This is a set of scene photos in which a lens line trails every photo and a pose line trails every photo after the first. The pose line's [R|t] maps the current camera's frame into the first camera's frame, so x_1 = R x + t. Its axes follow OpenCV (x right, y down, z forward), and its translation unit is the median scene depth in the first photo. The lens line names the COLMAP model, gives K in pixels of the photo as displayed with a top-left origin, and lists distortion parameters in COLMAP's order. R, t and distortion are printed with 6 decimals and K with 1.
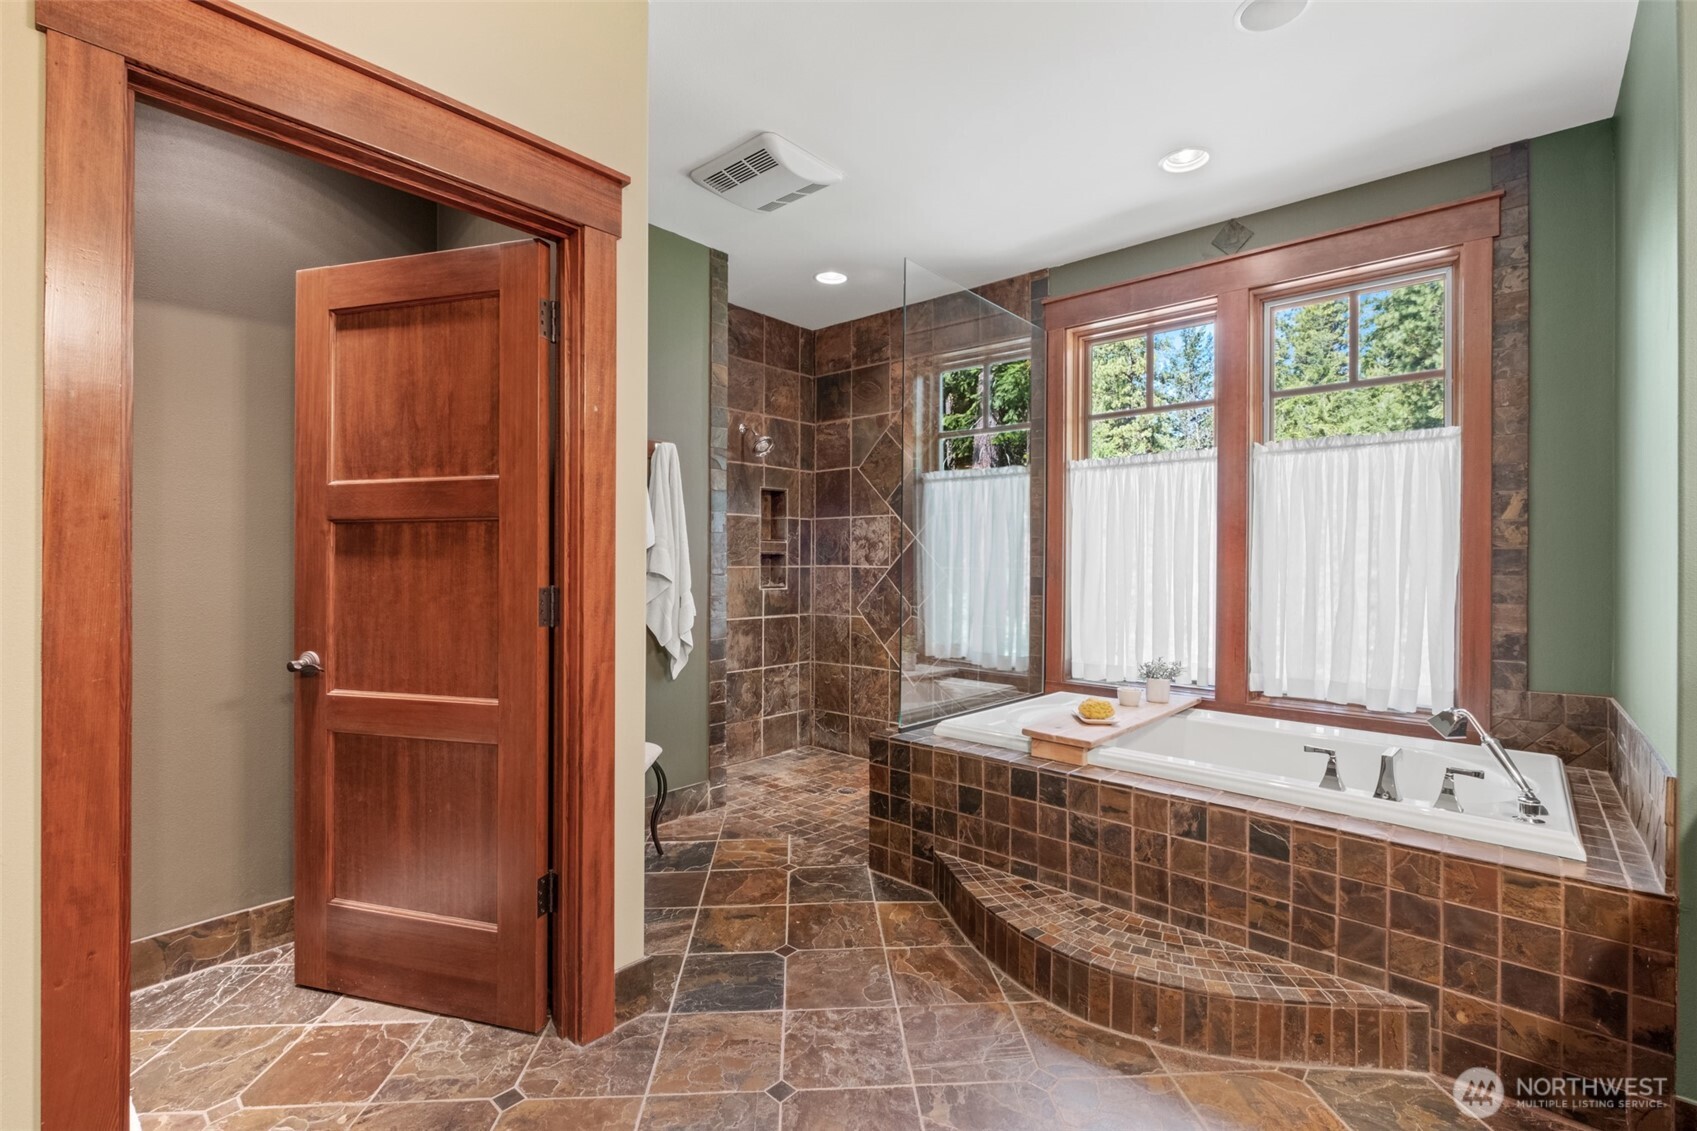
lens RADIAL K [[745.6, 0, 845.7], [0, 745.6, 563.1], [0, 0, 1]] dist [-0.005223, -0.000114]
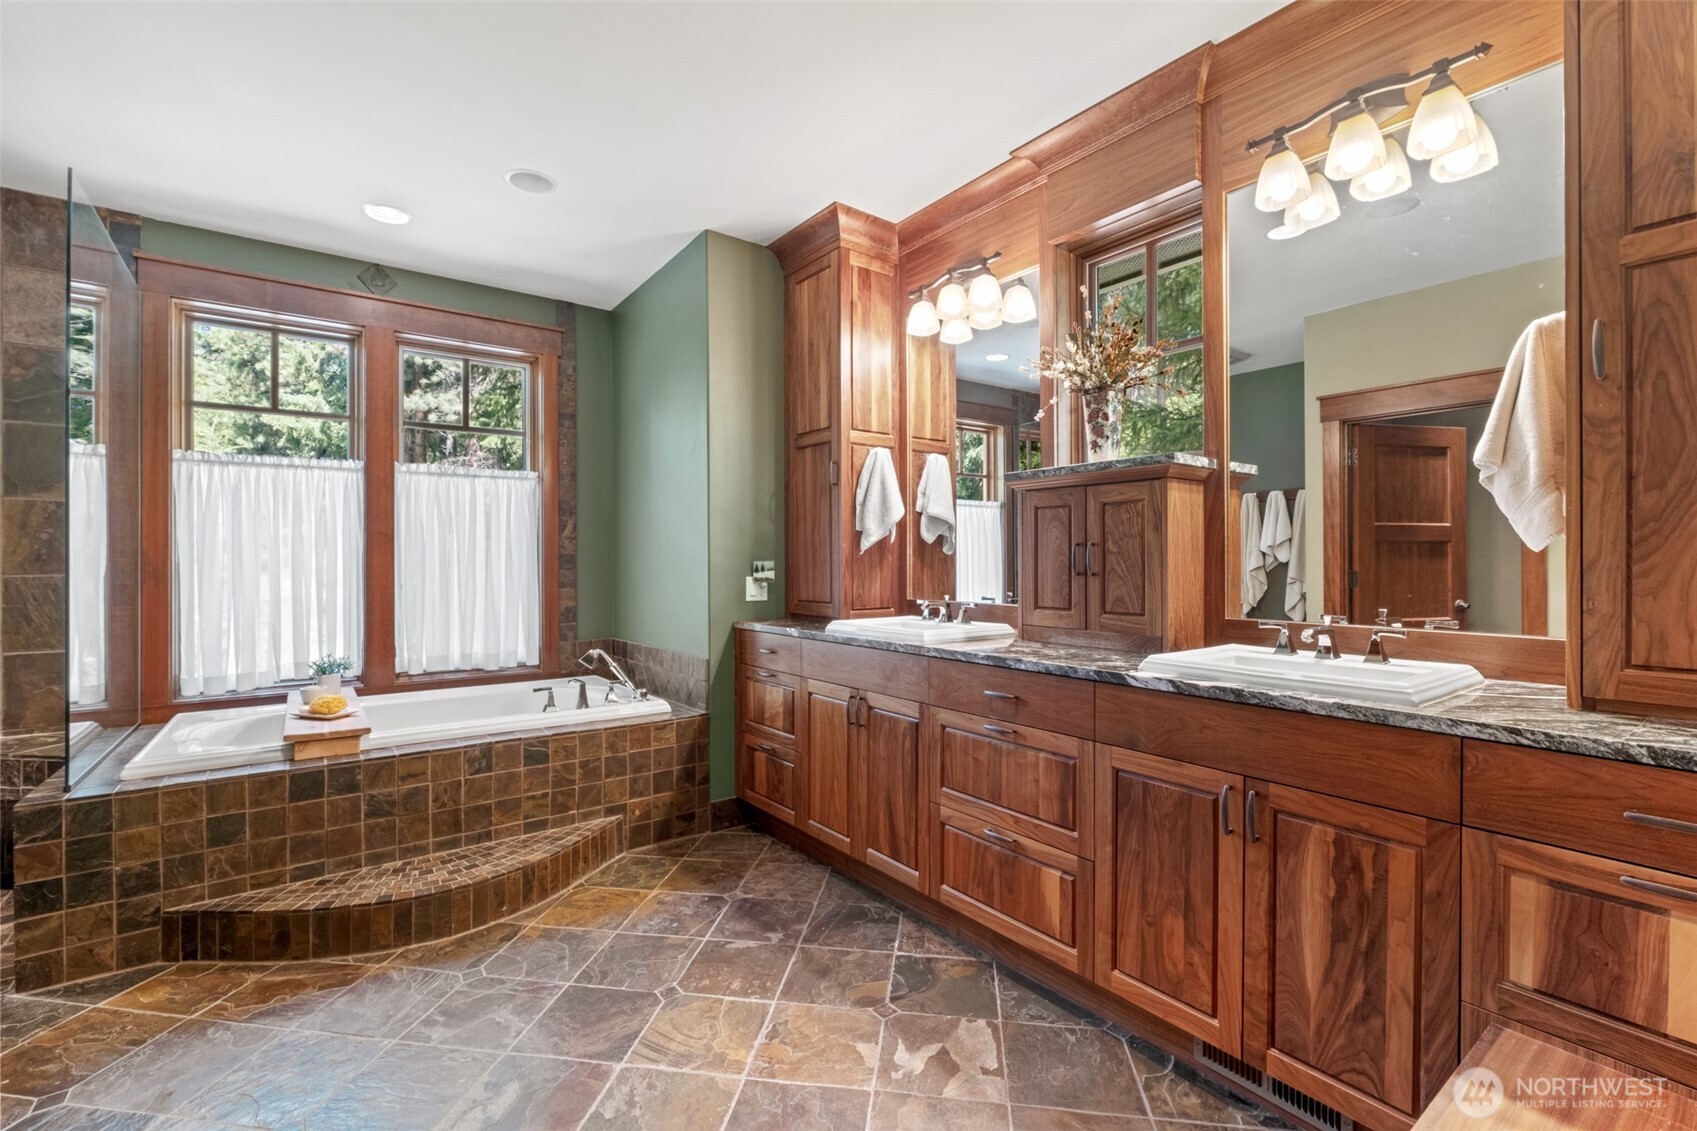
lens RADIAL K [[745.6, 0, 840.3], [0, 745.6, 561.7], [0, 0, 1]] dist [-0.005223, -0.000114]
pose [[0.216183, -0.005912, 0.976335, -0.609918], [0.009401, 0.999948, 0.003974, -0.003281], [-0.976308, 0.008319, 0.216227, 0.082506]]
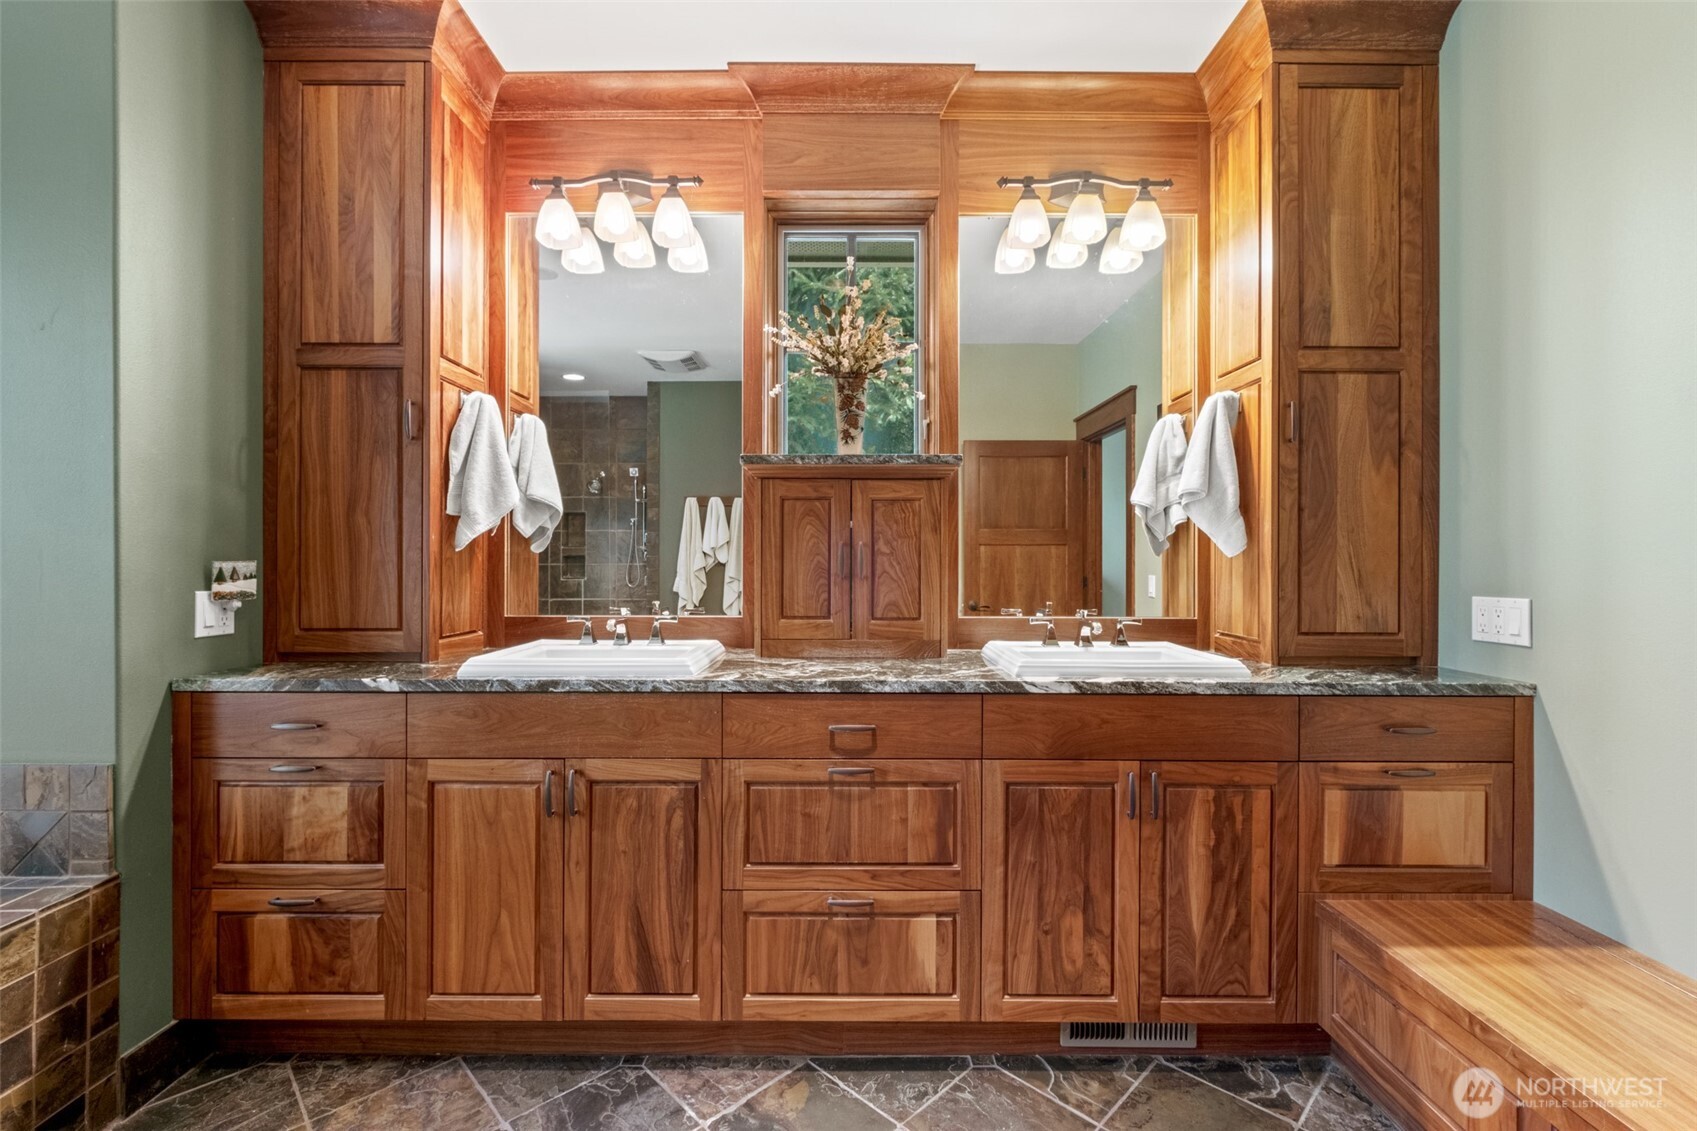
lens RADIAL K [[711.0, 0, 853.6], [0, 711.0, 564.3], [0, 0, 1]] dist [-0.004396, -0.001875]
pose [[-0.656936, -0.009520, 0.753886, -0.216156], [0.000380, 0.999916, 0.012958, -0.006300], [-0.753946, 0.008799, -0.656877, 0.542835]]
